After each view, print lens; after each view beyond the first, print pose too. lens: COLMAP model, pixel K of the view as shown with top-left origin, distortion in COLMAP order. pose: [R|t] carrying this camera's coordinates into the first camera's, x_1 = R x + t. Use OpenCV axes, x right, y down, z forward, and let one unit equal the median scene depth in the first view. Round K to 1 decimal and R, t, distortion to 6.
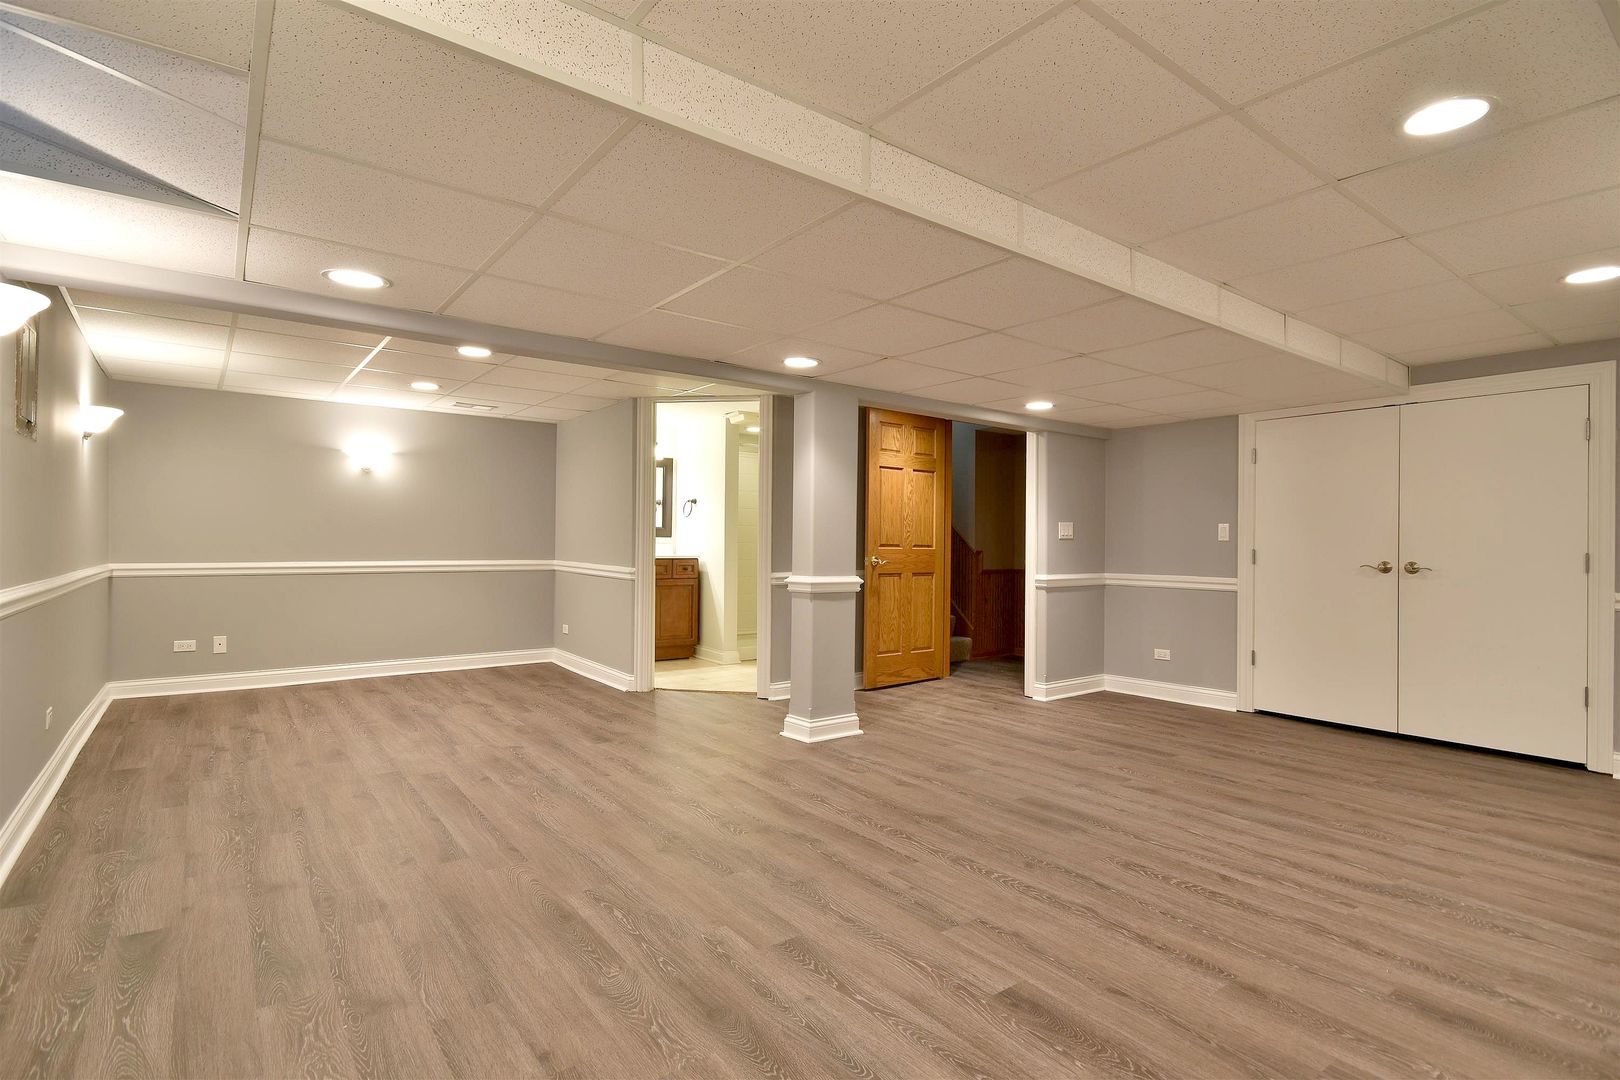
lens RADIAL K [[828.3, 0, 772.0], [0, 828.3, 530.9], [0, 0, 1]] dist [0.015082, -0.009284]
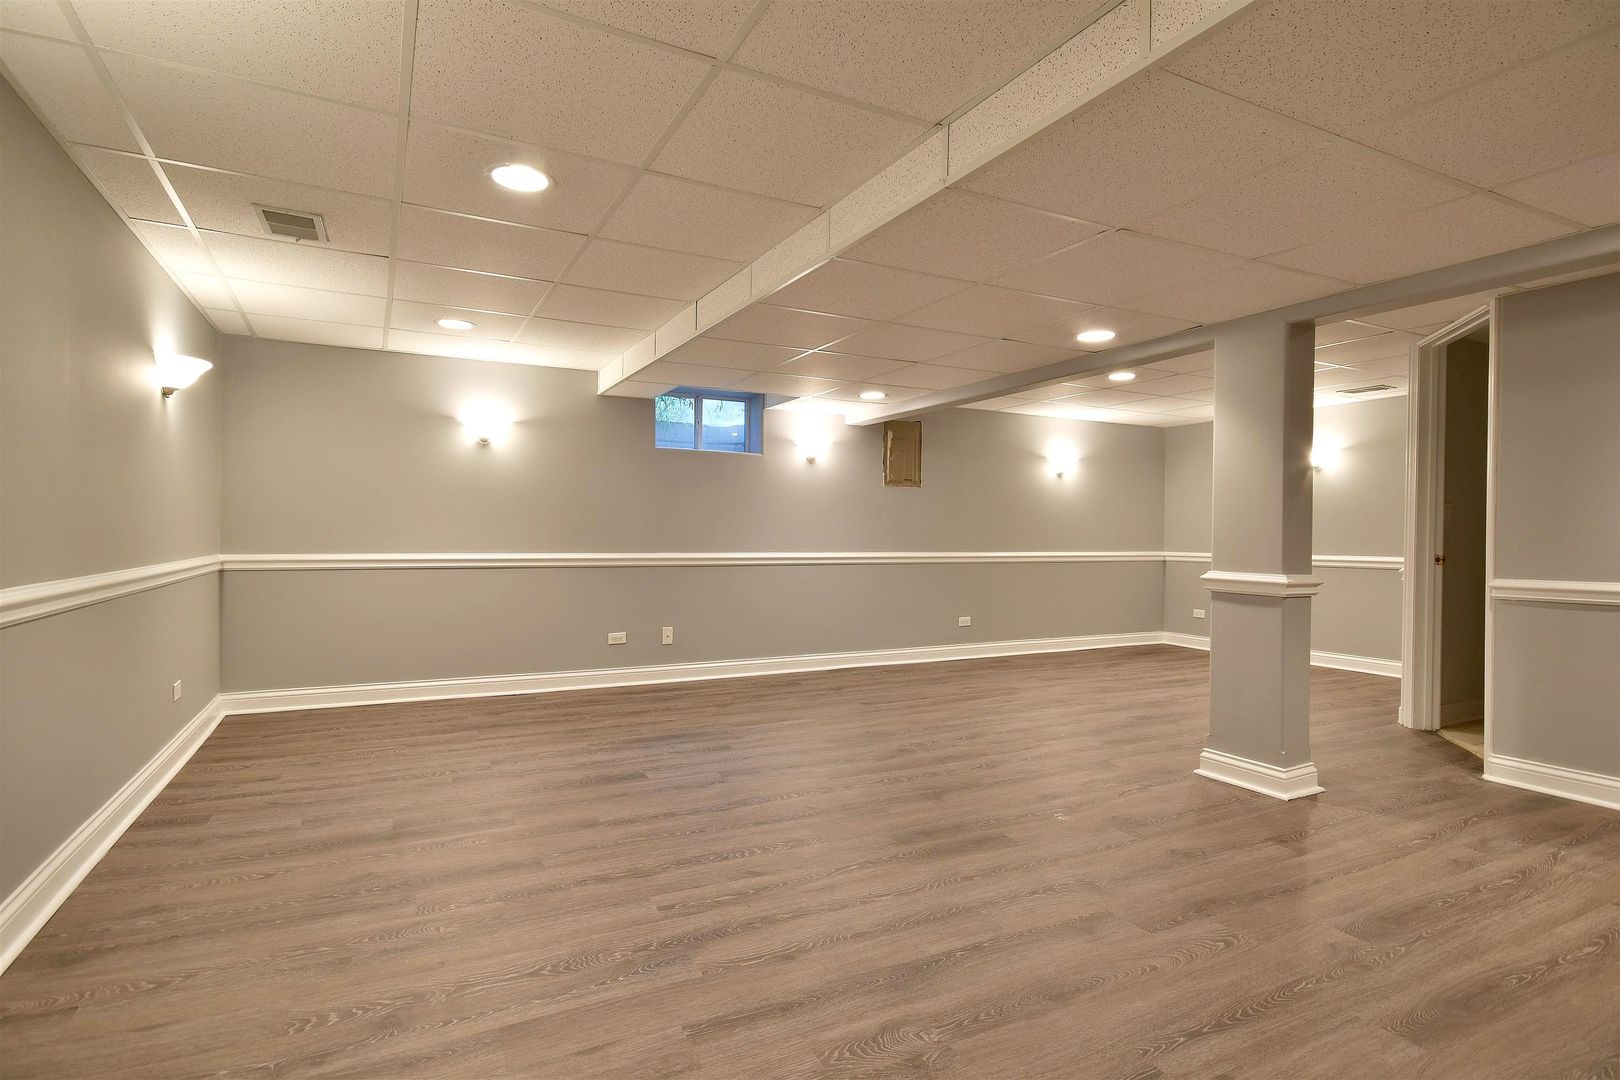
lens RADIAL K [[828.3, 0, 810.4], [0, 828.3, 542.9], [0, 0, 1]] dist [0.015082, -0.009284]
pose [[-0.166792, -0.002279, -0.985989, 1.453756], [0.002365, 0.999994, -0.002711, 0.047906], [0.985989, -0.002784, -0.166786, 1.217796]]
